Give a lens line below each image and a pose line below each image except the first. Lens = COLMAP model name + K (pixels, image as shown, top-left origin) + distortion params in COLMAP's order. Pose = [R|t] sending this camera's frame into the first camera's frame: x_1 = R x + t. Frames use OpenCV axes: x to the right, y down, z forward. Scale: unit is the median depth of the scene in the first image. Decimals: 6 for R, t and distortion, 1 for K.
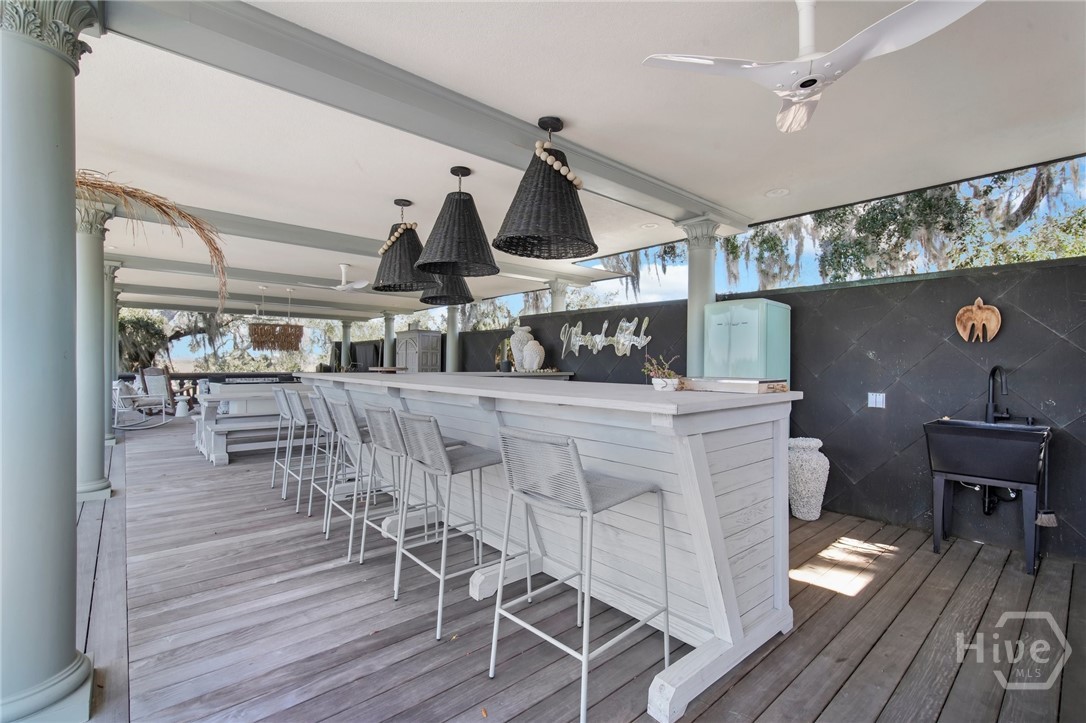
lens RADIAL K [[468.6, 0, 544.6], [0, 468.6, 358.3], [0, 0, 1]] dist [-0.012144, 0.001294]
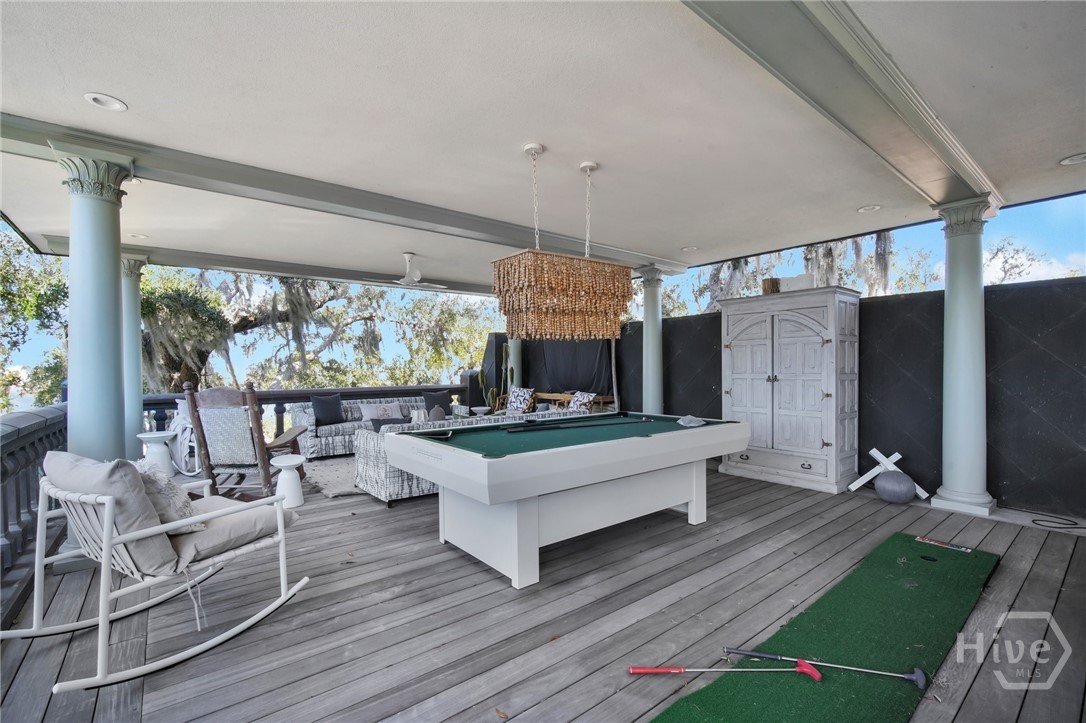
lens RADIAL K [[468.6, 0, 534.9], [0, 468.6, 369.9], [0, 0, 1]] dist [-0.012144, 0.001294]
pose [[0.997956, -0.011855, -0.062795, -0.439984], [0.012821, 0.999805, 0.015006, 0.002504], [0.062605, -0.015780, 0.997914, 0.497494]]
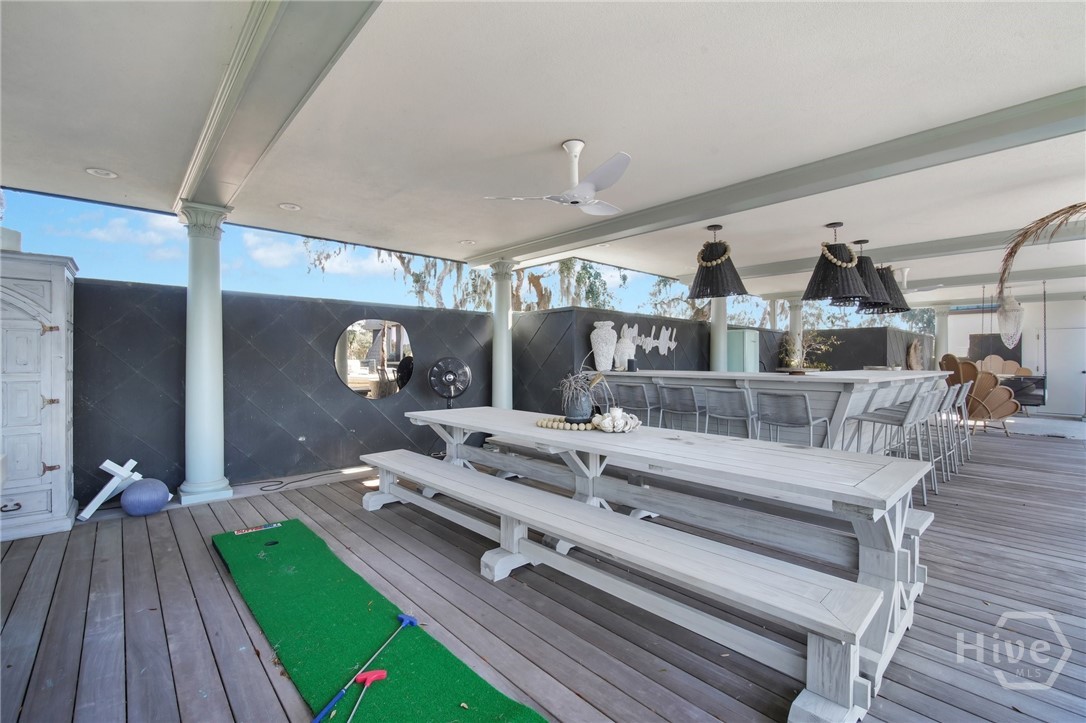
lens RADIAL K [[468.6, 0, 537.4], [0, 468.6, 361.4], [0, 0, 1]] dist [-0.012144, 0.001294]
pose [[-0.015123, -0.010902, 0.999826, -0.615515], [-0.011460, 0.999877, 0.010729, -0.000008], [-0.999820, -0.011296, -0.015246, 0.766900]]
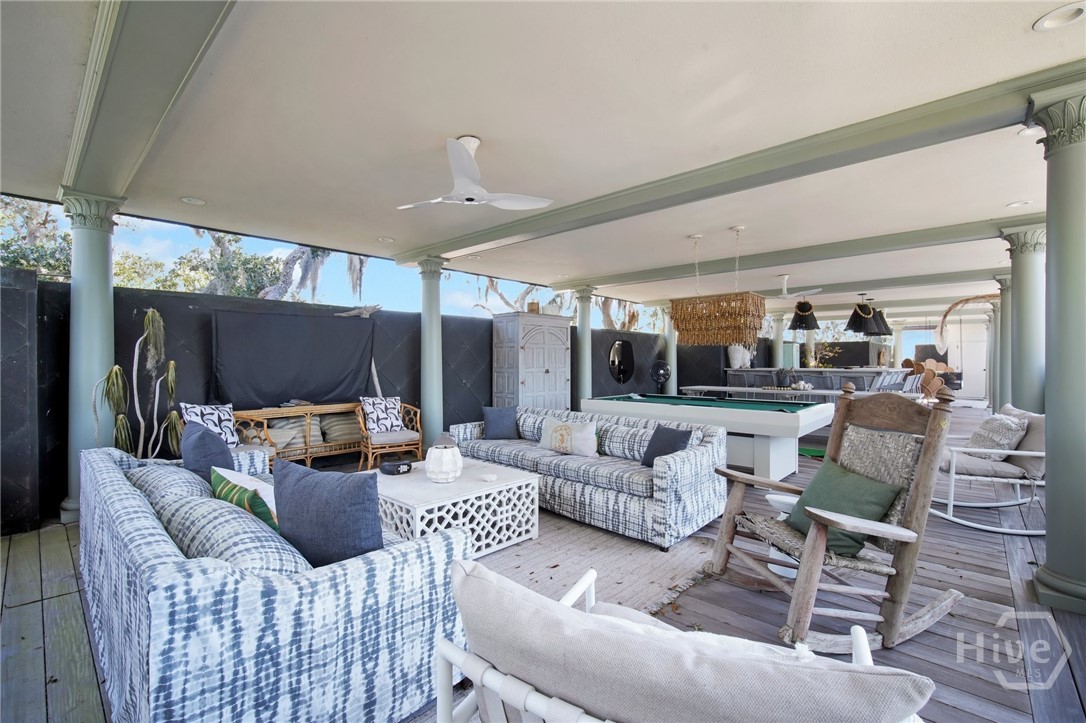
lens RADIAL K [[468.6, 0, 541.8], [0, 468.6, 360.2], [0, 0, 1]] dist [-0.012144, 0.001294]
pose [[-0.105520, 0.000880, 0.994417, -1.034810], [-0.008363, 0.999963, -0.001772, 0.004048], [-0.994382, -0.008503, -0.105509, 1.222452]]
